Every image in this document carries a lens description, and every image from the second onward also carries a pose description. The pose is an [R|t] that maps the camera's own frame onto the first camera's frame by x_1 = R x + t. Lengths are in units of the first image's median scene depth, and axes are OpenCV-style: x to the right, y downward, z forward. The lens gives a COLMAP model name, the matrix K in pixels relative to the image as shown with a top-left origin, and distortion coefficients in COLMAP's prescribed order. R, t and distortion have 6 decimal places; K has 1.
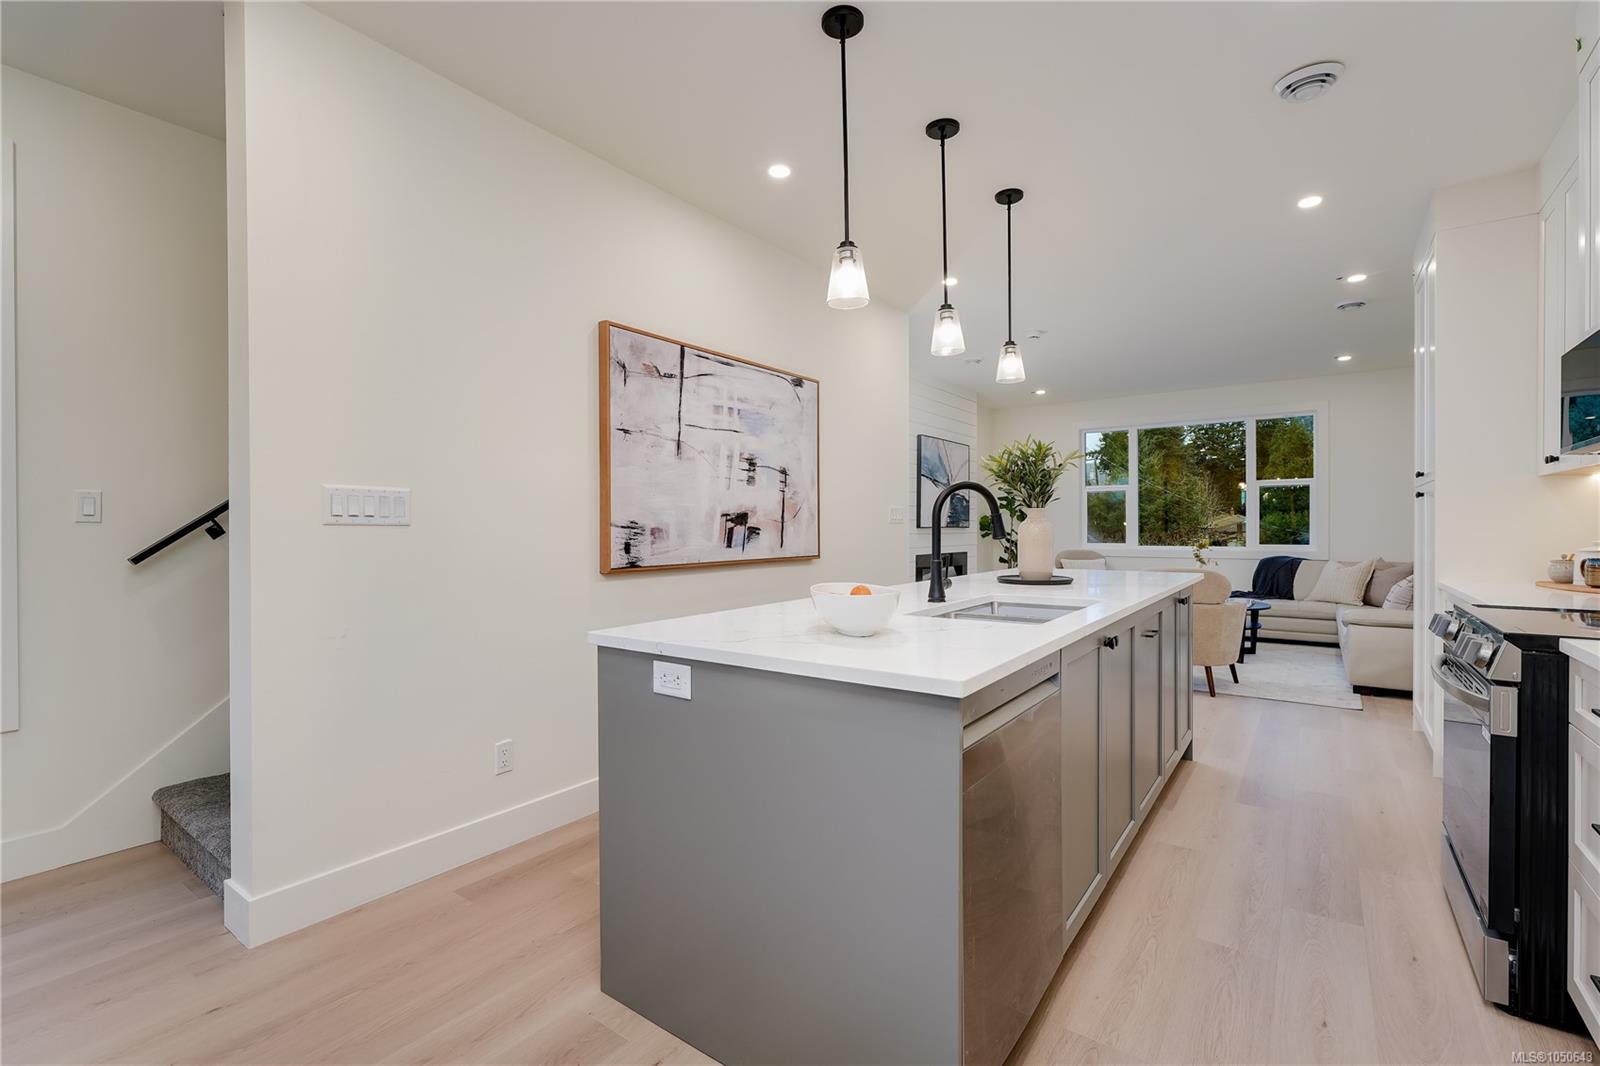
lens RADIAL K [[718.0, 0, 800.0], [0, 718.0, 533.0], [0, 0, 1]] dist [0.000313, -0.000203]
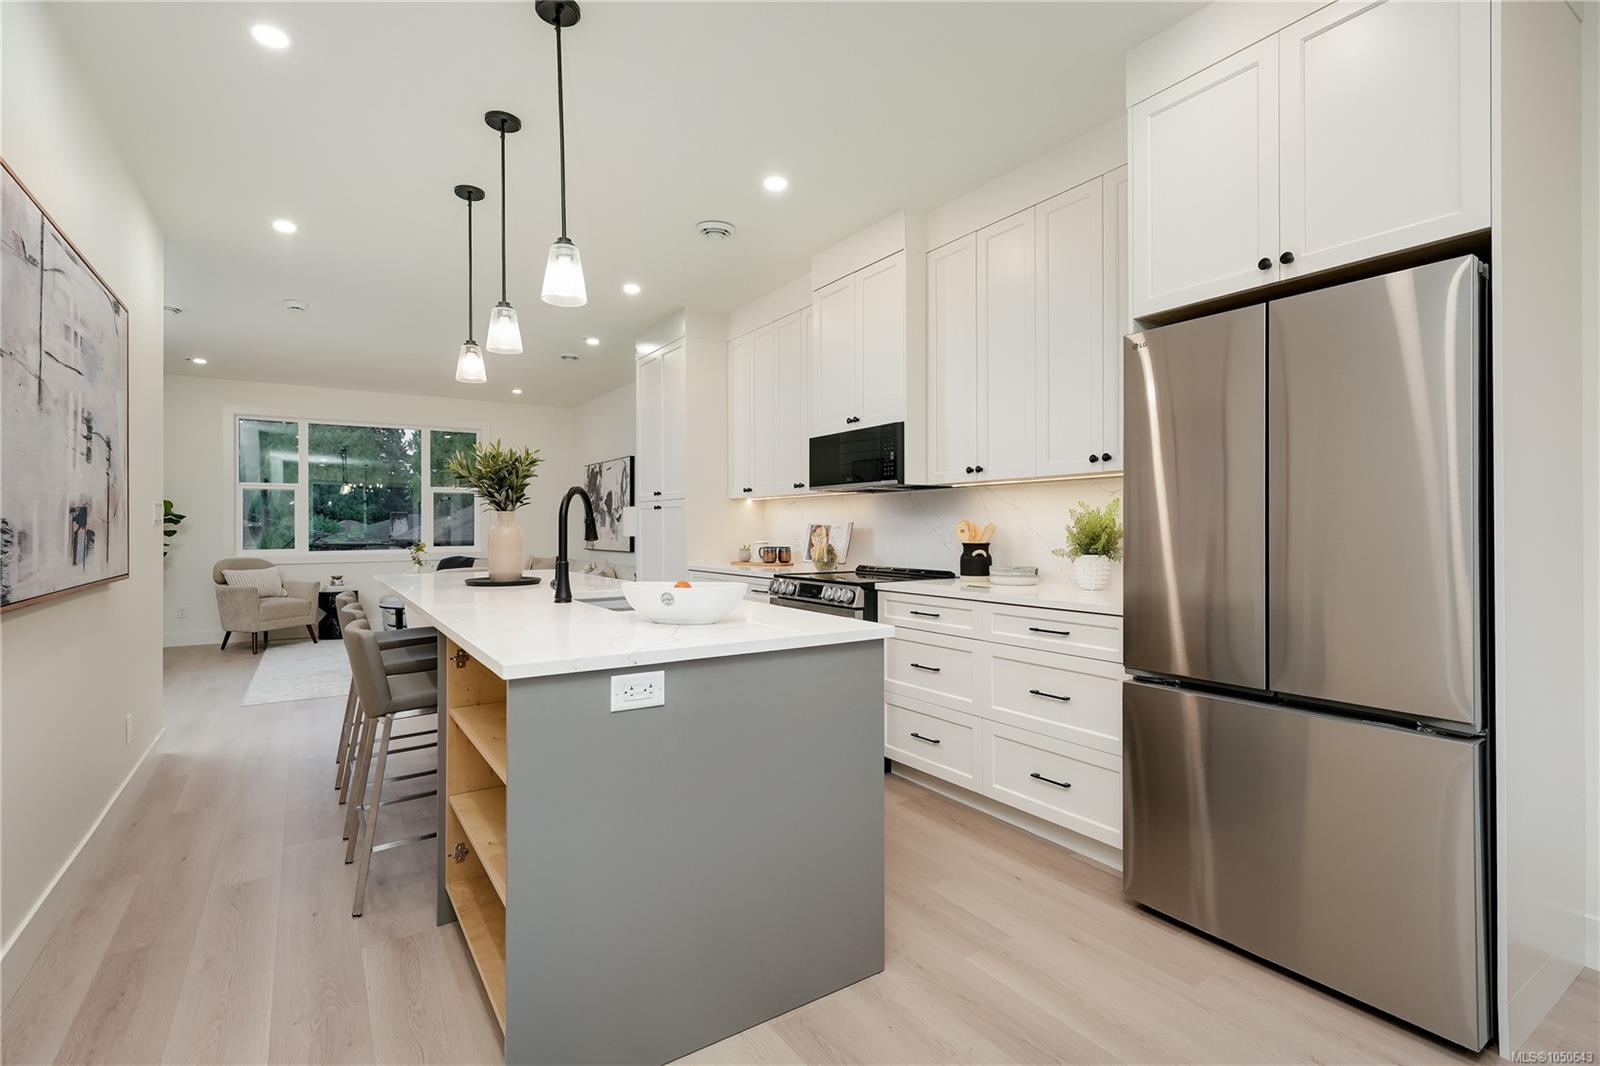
lens RADIAL K [[737.8, 0, 800.0], [0, 737.8, 533.0], [0, 0, 1]] dist [0.014500, 0.000273]
pose [[0.357626, -0.004693, 0.933853, -0.531700], [0.009526, 0.999954, 0.001377, -0.001371], [-0.933816, 0.008404, 0.357655, 0.238208]]
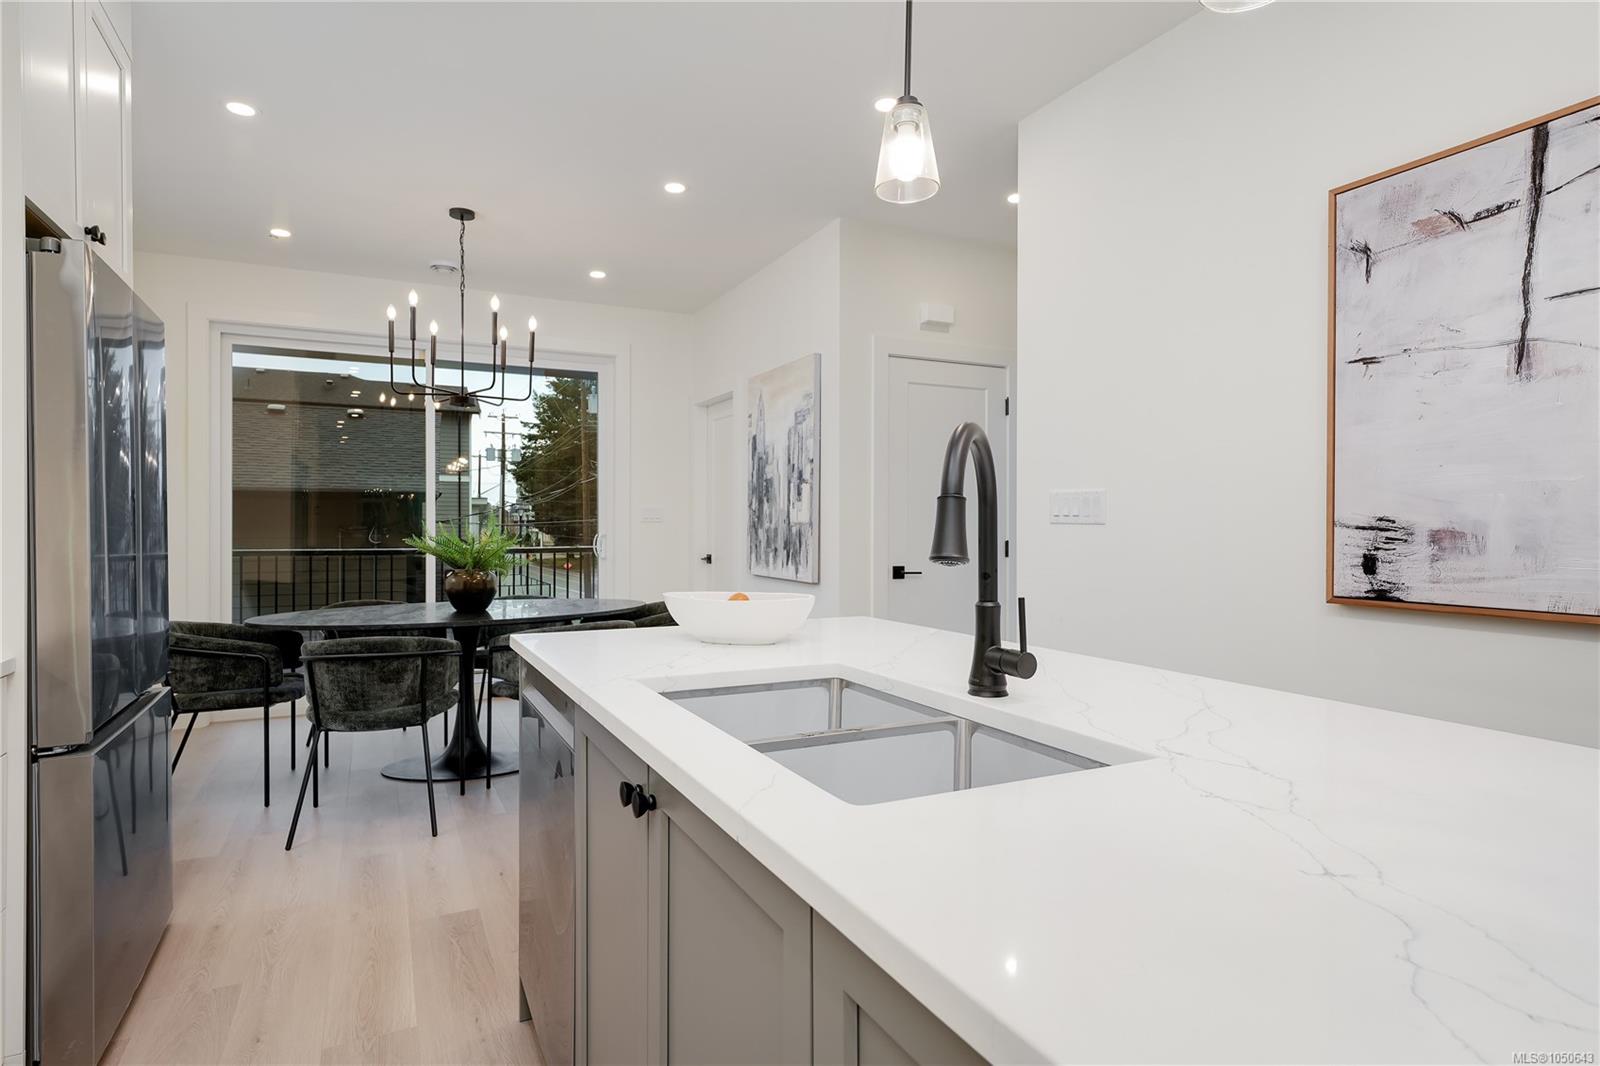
lens RADIAL K [[874.2, 0, 800.0], [0, 874.2, 533.0], [0, 0, 1]] dist [0.002758, 0.001040]
pose [[-0.484044, 0.011078, -0.874973, 0.571536], [-0.008604, 0.999811, 0.017419, -0.011966], [0.875001, 0.015960, -0.483857, 0.911730]]
